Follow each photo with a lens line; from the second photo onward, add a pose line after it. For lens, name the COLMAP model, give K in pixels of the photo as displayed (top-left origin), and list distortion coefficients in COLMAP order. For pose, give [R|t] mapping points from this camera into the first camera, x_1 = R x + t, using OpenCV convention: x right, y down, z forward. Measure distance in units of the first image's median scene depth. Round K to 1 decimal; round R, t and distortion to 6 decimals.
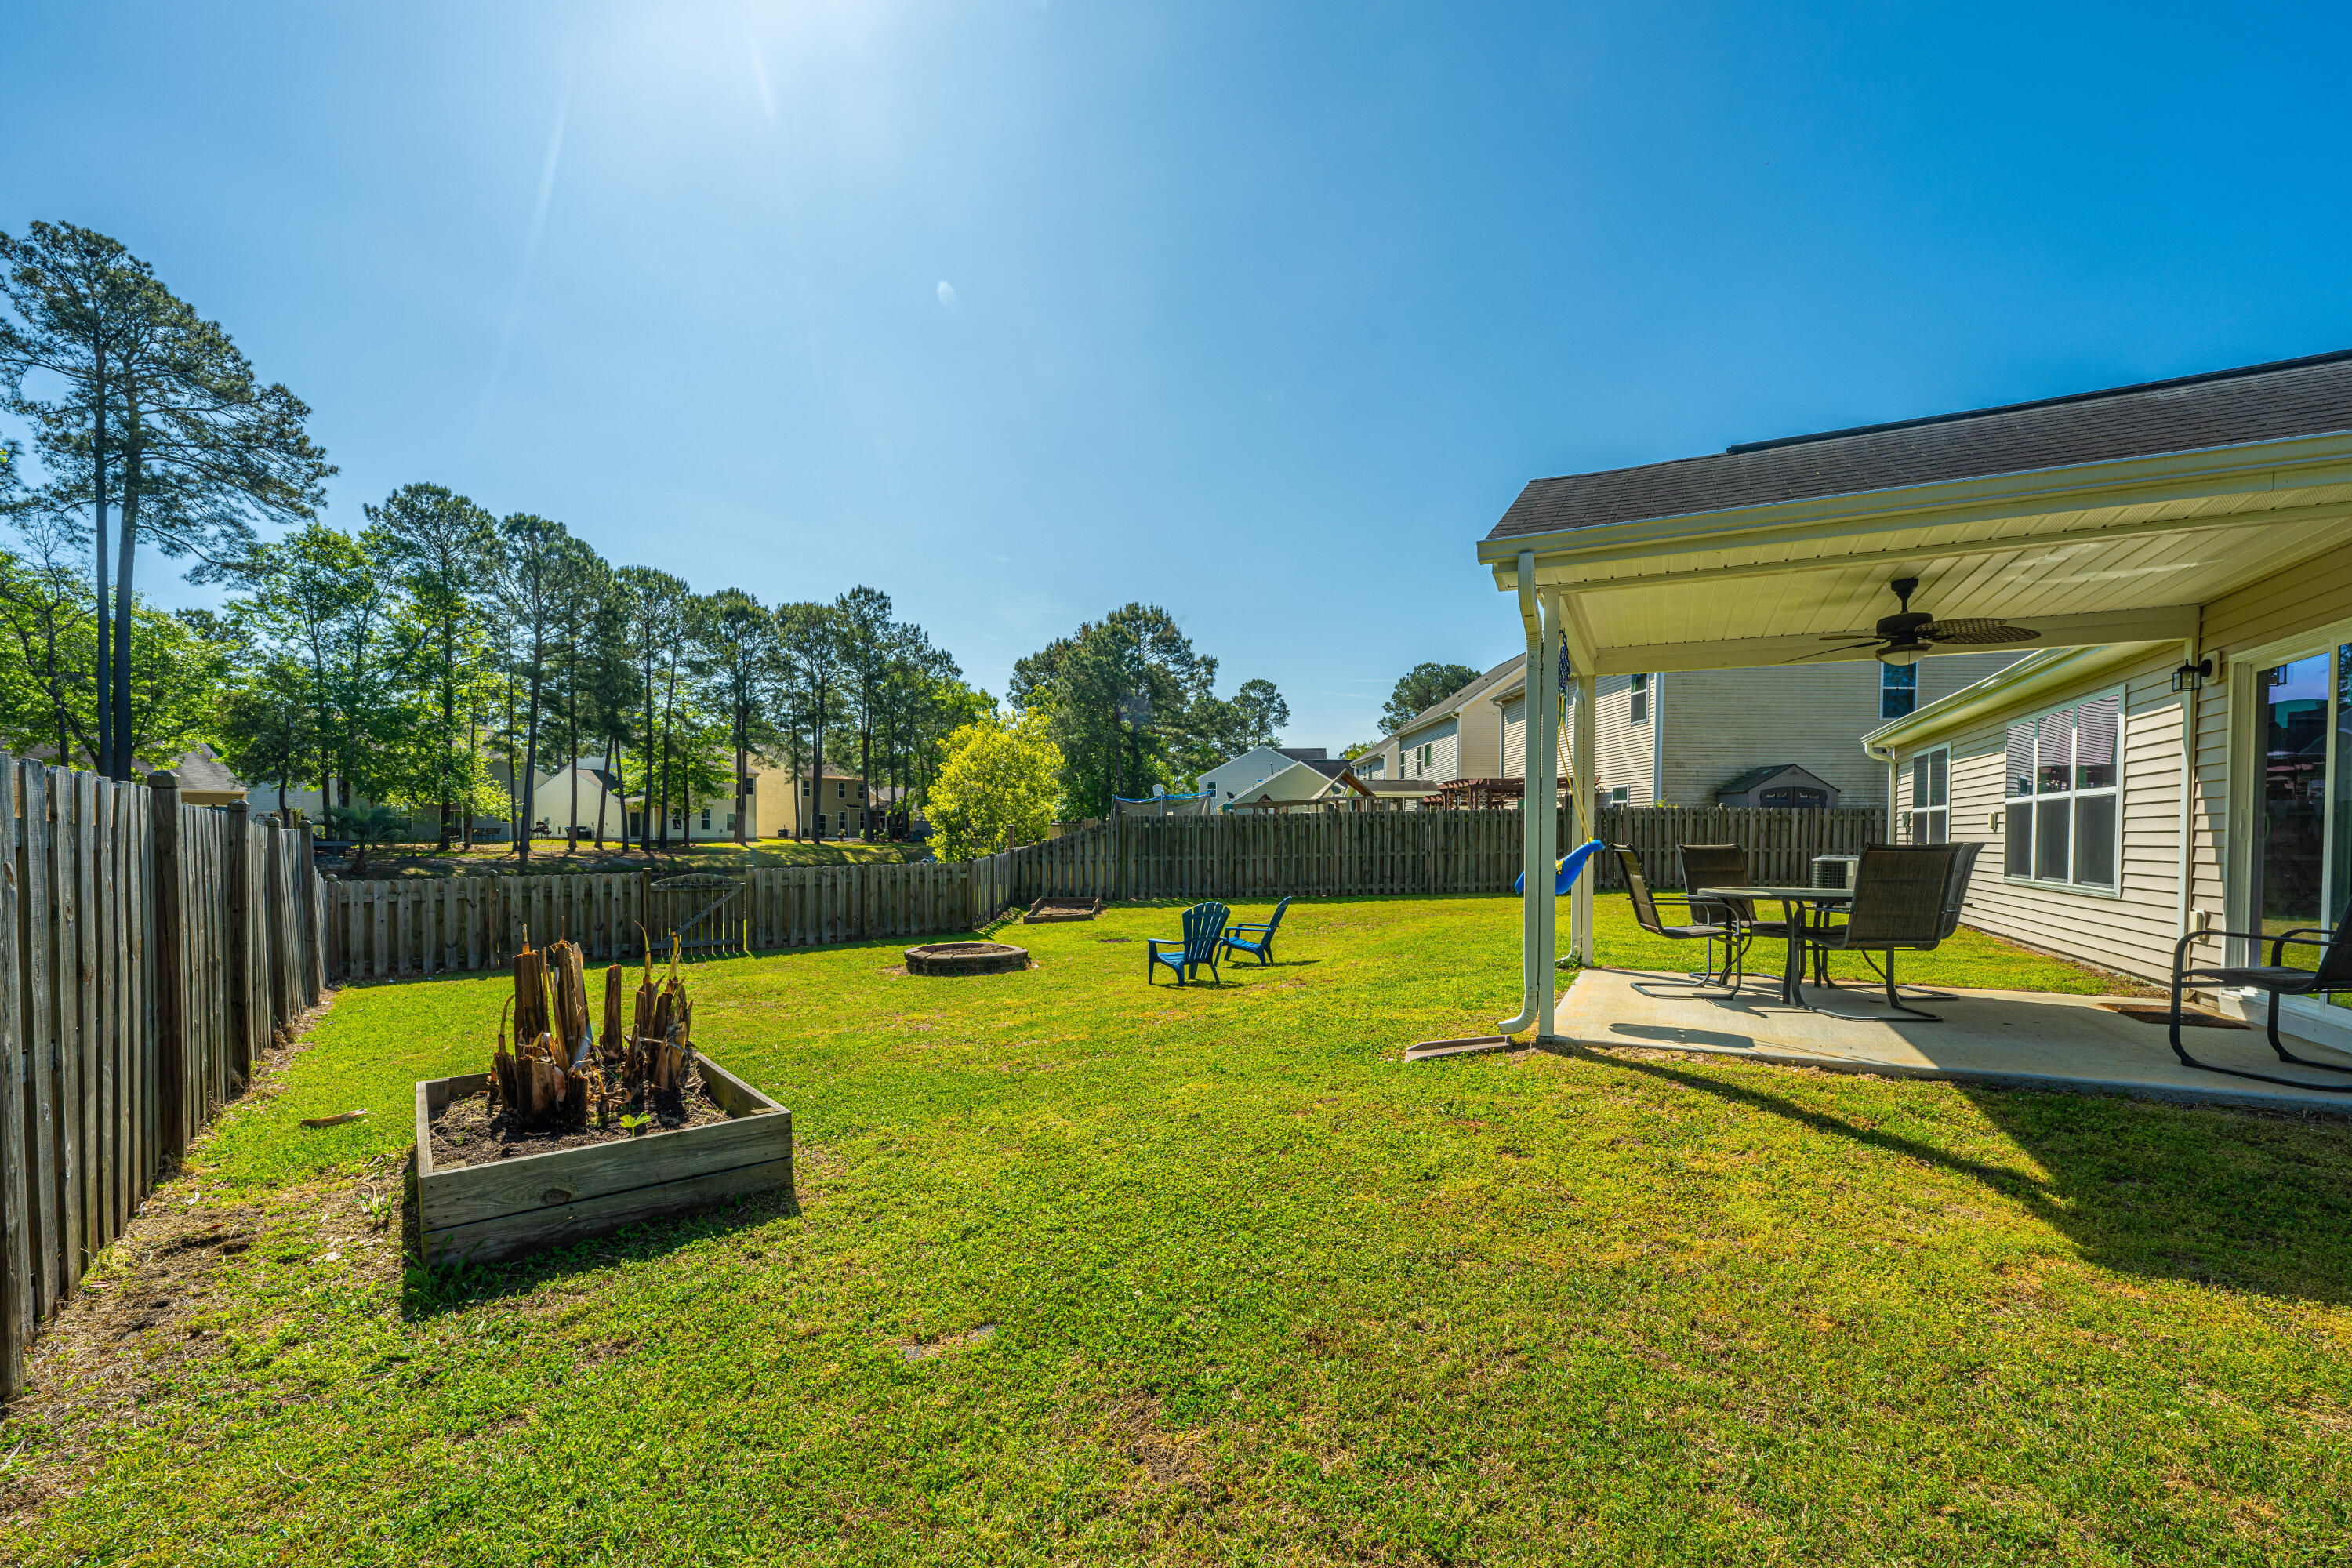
lens RADIAL K [[951.2, 0, 1173.3], [0, 951.2, 851.8], [0, 0, 1]] dist [-0.000751, 0.000548]
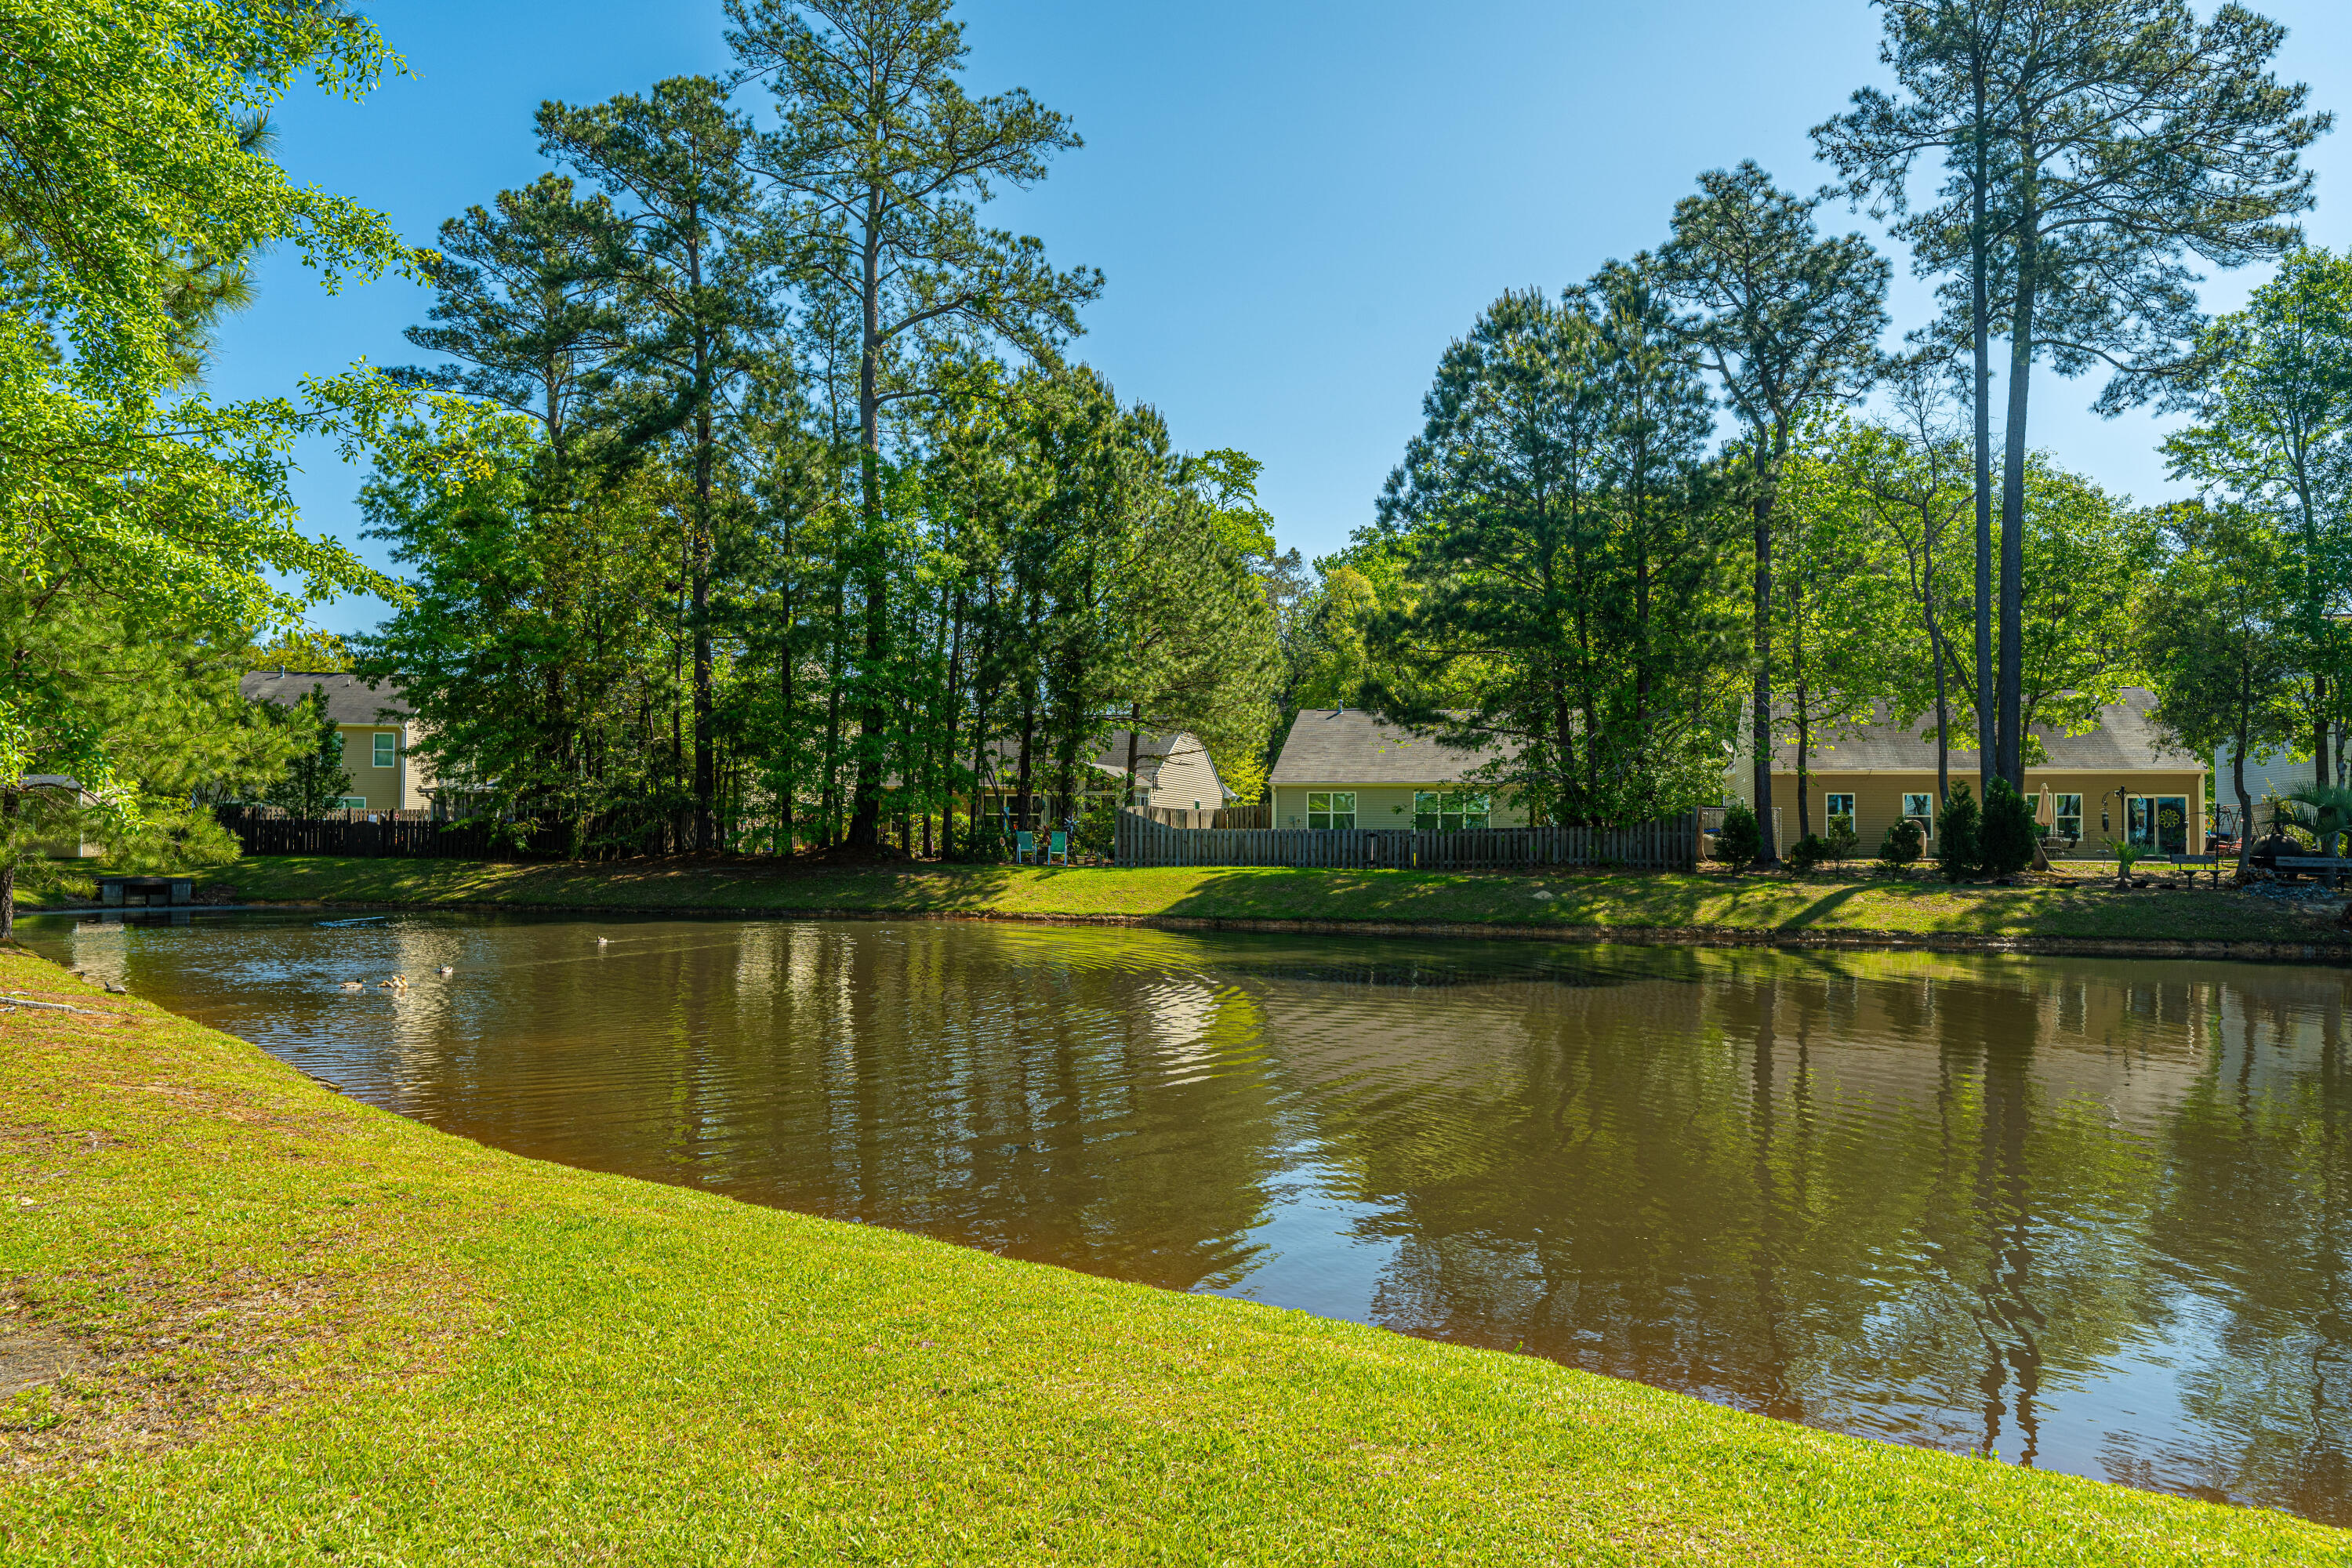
lens RADIAL K [[1586.7, 0, 1171.3], [0, 1586.7, 774.7], [0, 0, 1]] dist [0.002488, 0.000370]
pose [[0.175830, -0.041339, -0.983552, -0.172455], [-0.027182, 0.998533, -0.046828, 0.001163], [0.984045, 0.034969, 0.174448, 0.261810]]
